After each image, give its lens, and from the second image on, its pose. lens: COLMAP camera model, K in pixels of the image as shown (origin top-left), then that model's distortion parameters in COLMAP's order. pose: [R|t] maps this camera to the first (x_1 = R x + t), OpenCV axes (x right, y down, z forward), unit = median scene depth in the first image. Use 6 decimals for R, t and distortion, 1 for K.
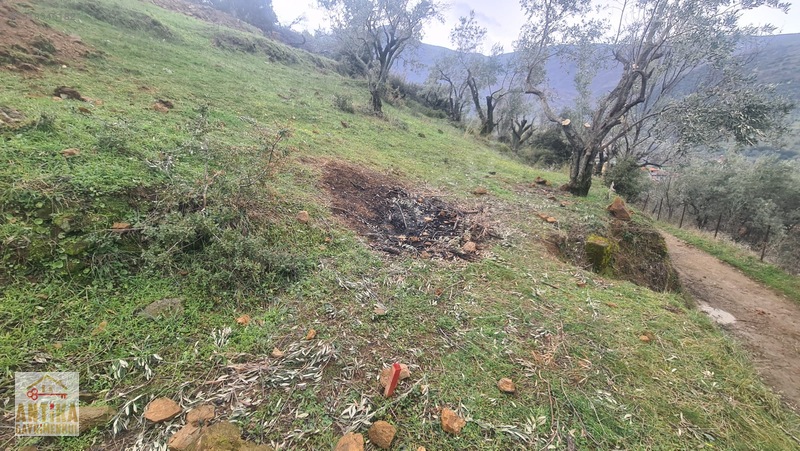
lens RADIAL K [[328.5, 0, 404.0], [0, 328.5, 222.8], [0, 0, 1]] dist [0.003913, -0.002094]
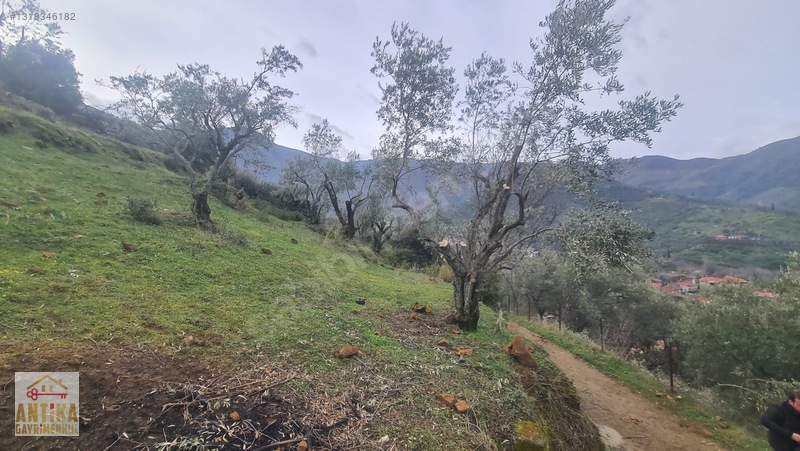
lens RADIAL K [[328.5, 0, 404.0], [0, 328.5, 222.8], [0, 0, 1]] dist [0.003913, -0.002094]
pose [[0.917213, -0.000044, 0.398398, 0.031812], [0.111322, 0.960196, -0.256186, -0.072269], [-0.382529, 0.279327, 0.880709, 0.135884]]
